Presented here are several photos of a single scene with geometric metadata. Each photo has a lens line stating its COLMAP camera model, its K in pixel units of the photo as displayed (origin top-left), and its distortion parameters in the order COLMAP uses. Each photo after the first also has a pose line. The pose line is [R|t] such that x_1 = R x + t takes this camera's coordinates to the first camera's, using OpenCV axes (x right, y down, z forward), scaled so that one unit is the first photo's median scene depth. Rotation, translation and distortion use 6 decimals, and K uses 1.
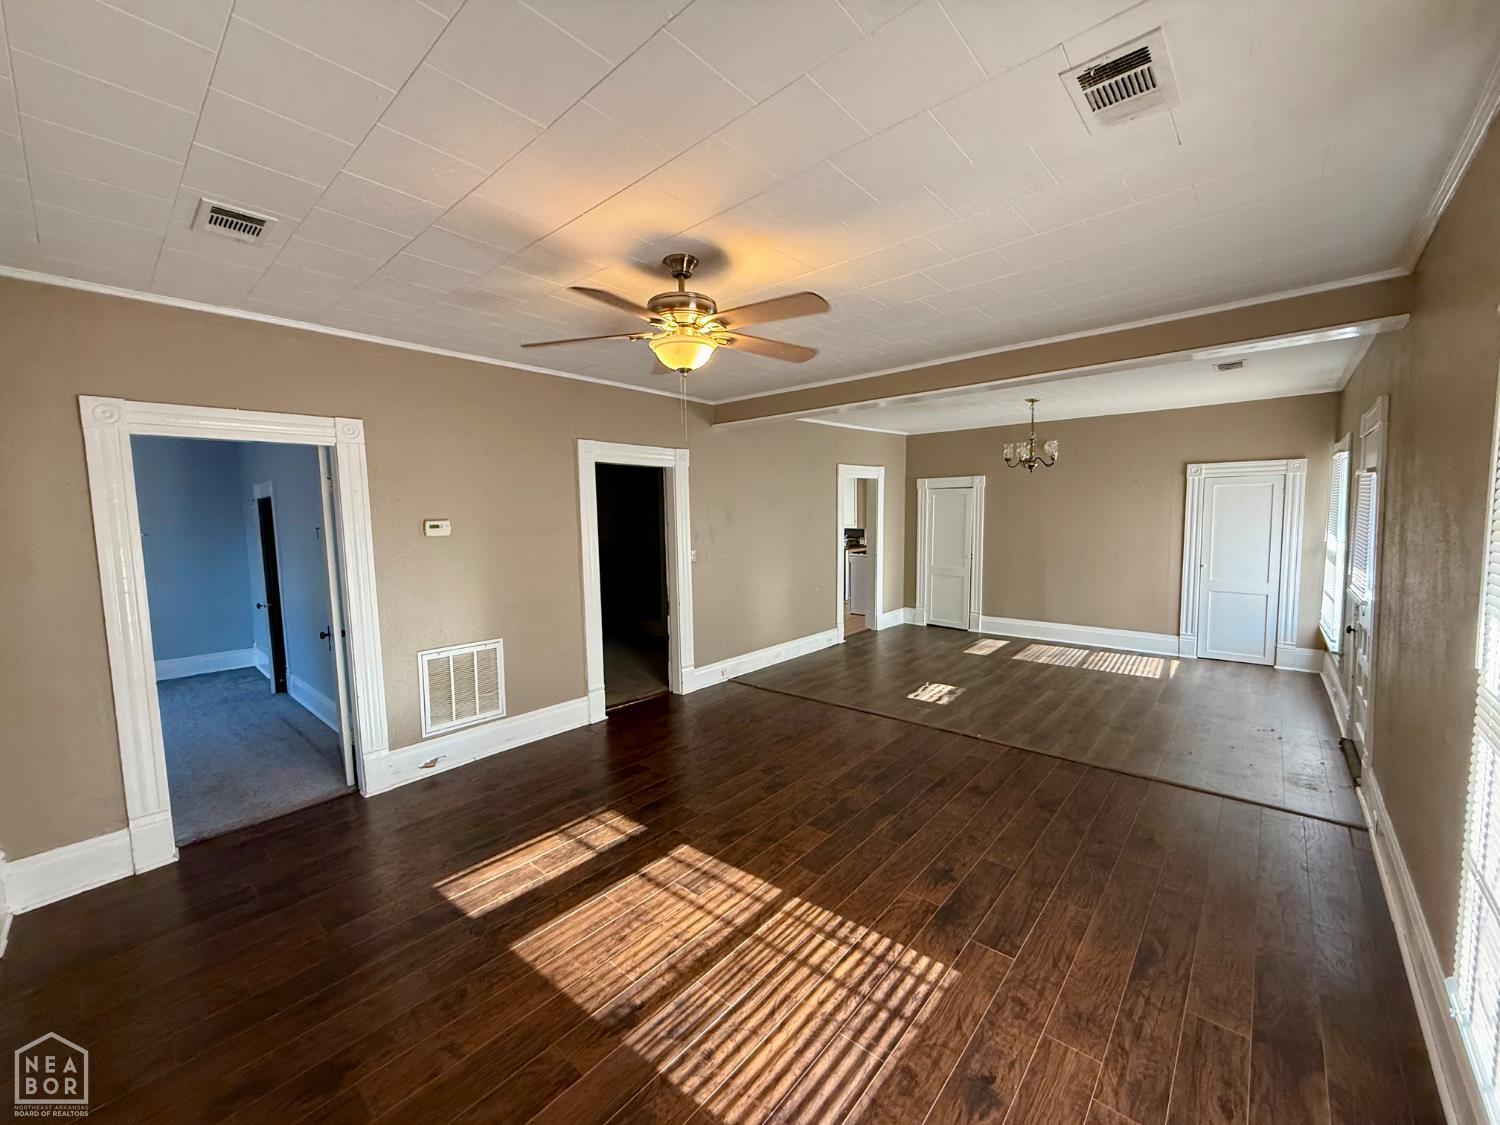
lens RADIAL K [[596.6, 0, 745.5], [0, 596.6, 560.3], [0, 0, 1]] dist [-0.003389, 0.000574]
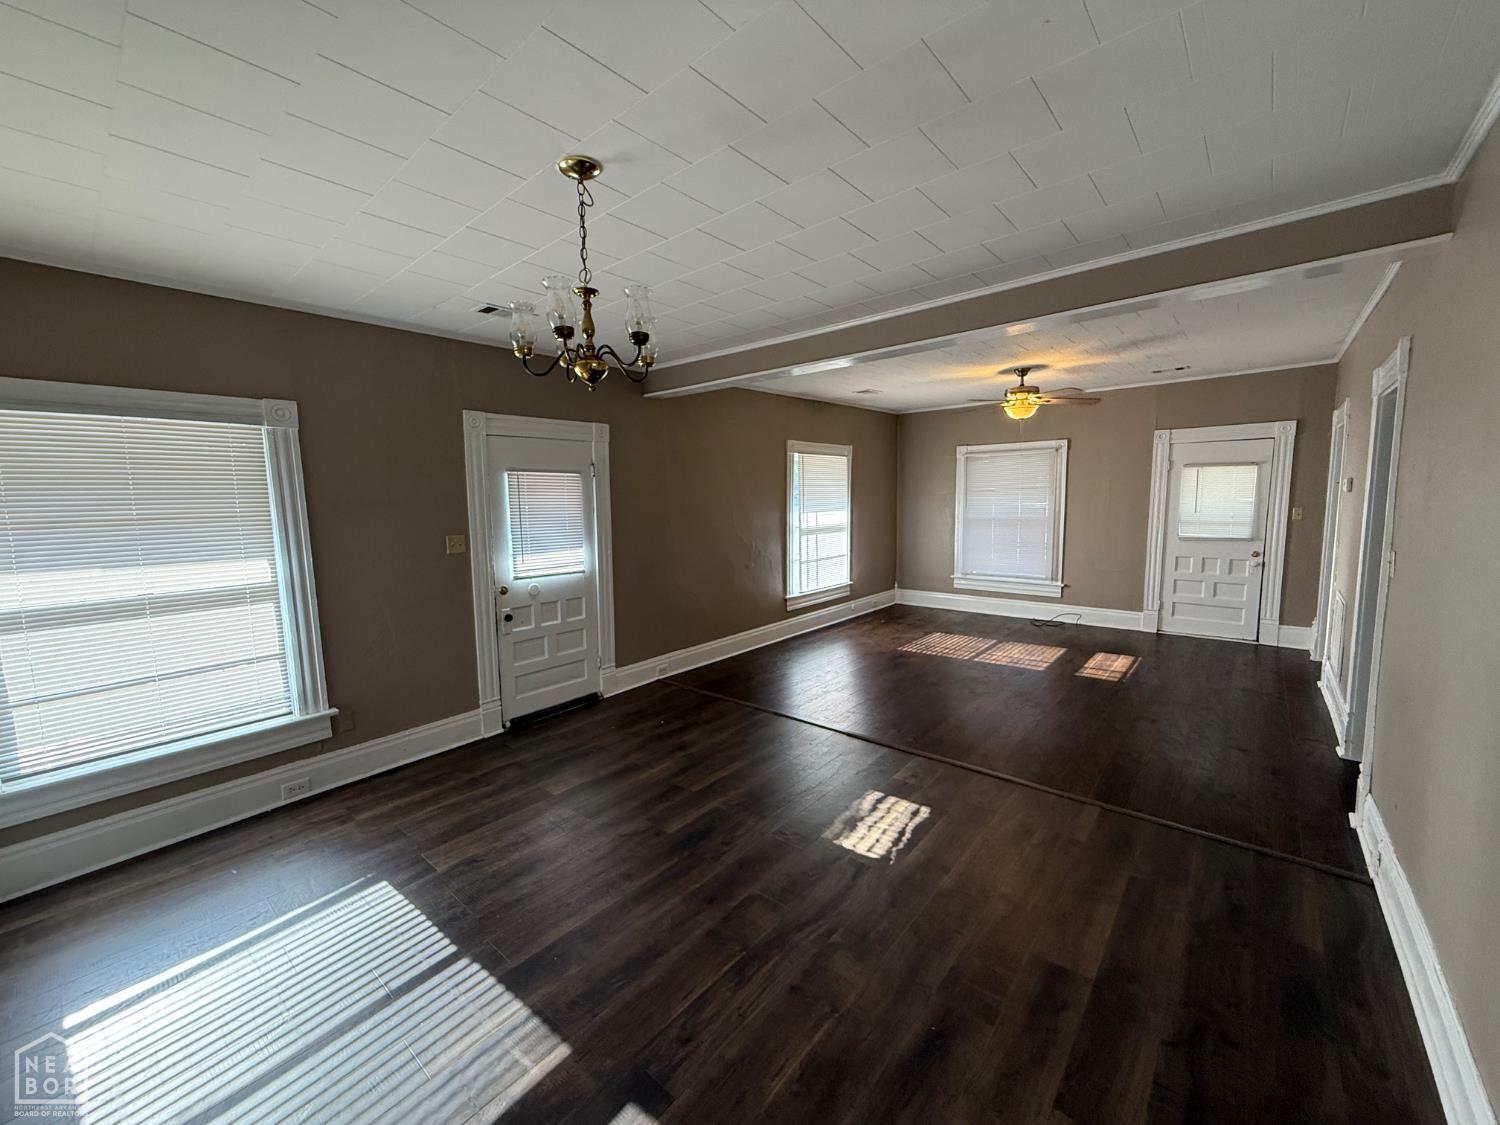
lens RADIAL K [[596.6, 0, 746.6], [0, 596.6, 559.3], [0, 0, 1]] dist [-0.003389, 0.000574]
pose [[-0.998748, 0.049333, -0.008267, 0.441272], [0.046950, 0.981557, 0.185313, -0.125981], [0.017257, 0.184693, -0.982645, 1.516523]]
